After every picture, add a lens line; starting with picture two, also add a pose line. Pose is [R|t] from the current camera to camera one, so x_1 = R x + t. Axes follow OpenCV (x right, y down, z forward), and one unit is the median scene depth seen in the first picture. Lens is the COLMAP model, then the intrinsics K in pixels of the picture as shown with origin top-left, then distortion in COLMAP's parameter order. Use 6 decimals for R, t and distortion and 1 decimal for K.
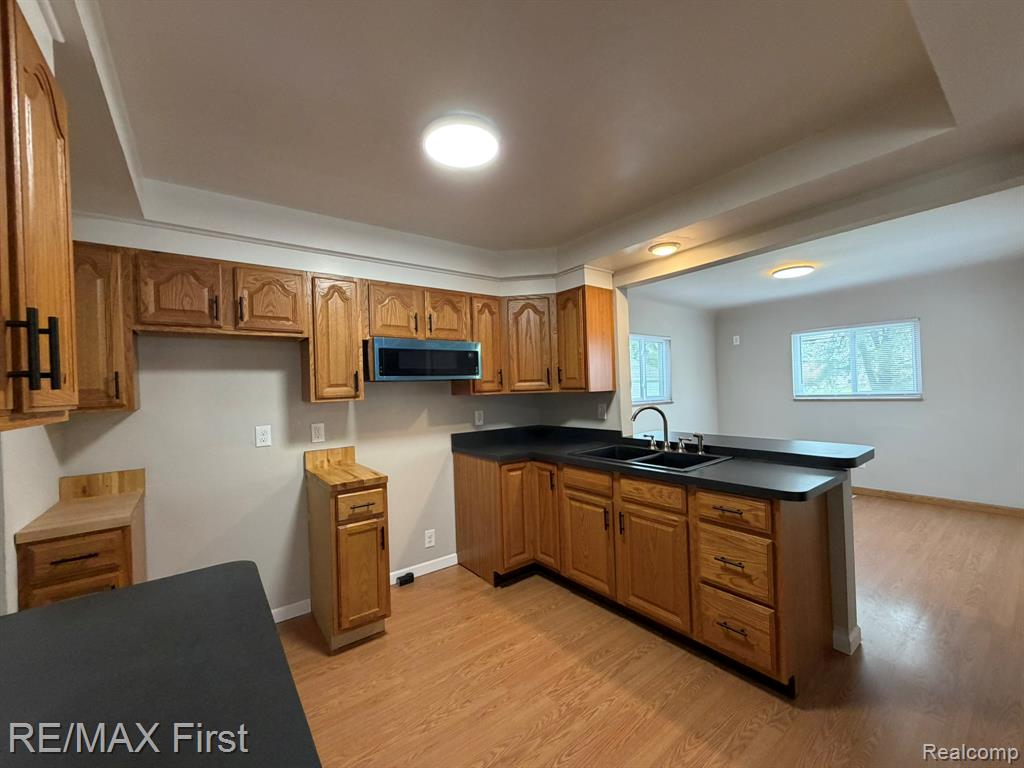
lens RADIAL K [[409.6, 0, 510.9], [0, 409.6, 386.8], [0, 0, 1]] dist [-0.002219, 0.001144]
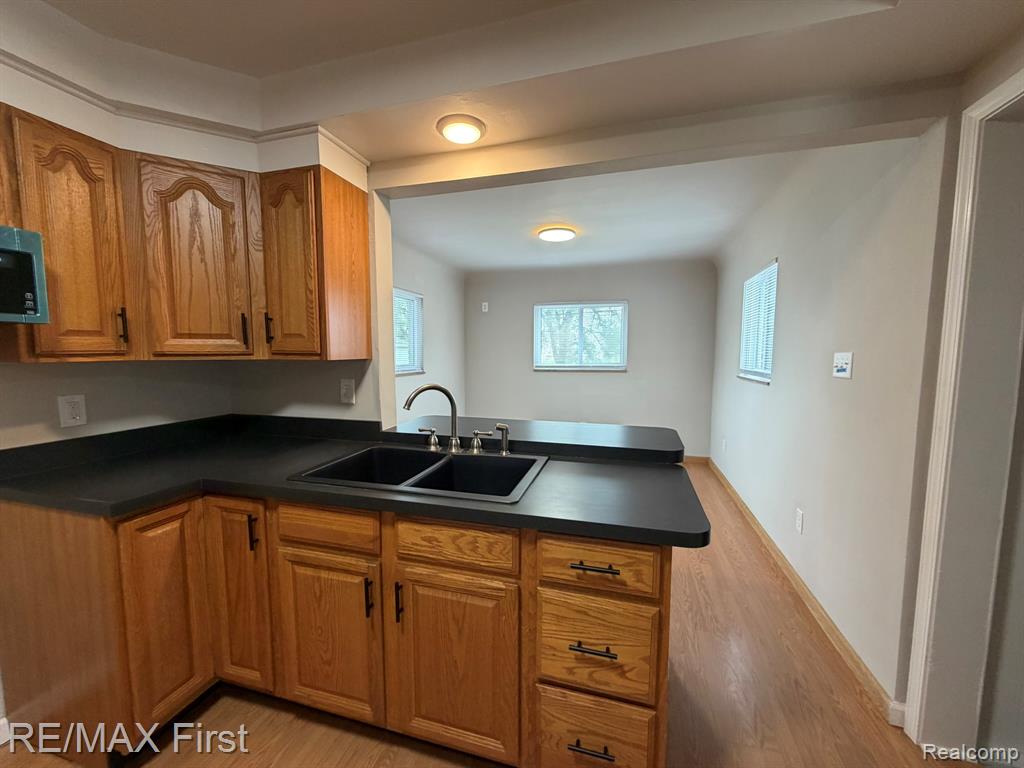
lens RADIAL K [[409.6, 0, 511.4], [0, 409.6, 385.9], [0, 0, 1]] dist [-0.002219, 0.001144]
pose [[0.800248, -0.019021, 0.599368, 0.054150], [-0.029313, 0.997061, 0.070780, 0.000097], [-0.598953, -0.074211, 0.797338, 0.400770]]
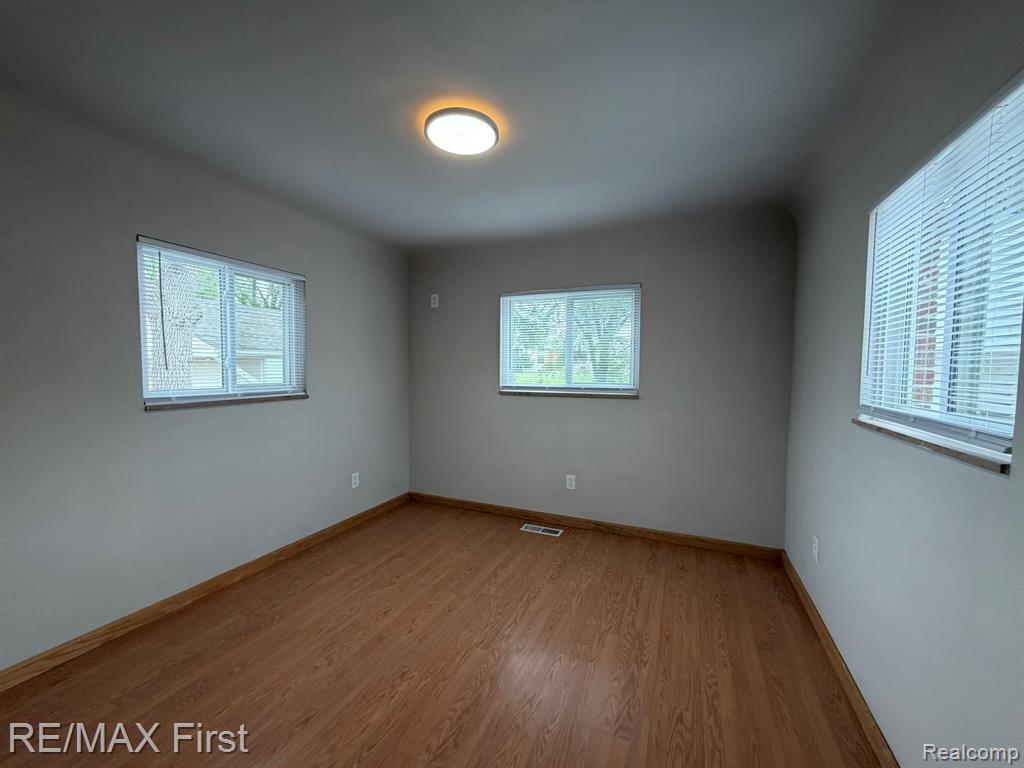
lens RADIAL K [[409.6, 0, 512.8], [0, 409.6, 388.4], [0, 0, 1]] dist [-0.002219, 0.001144]
pose [[0.866334, 0.009765, 0.499369, 0.694996], [-0.036666, 0.998355, 0.044089, -0.013165], [-0.498117, -0.056505, 0.865267, 0.749487]]
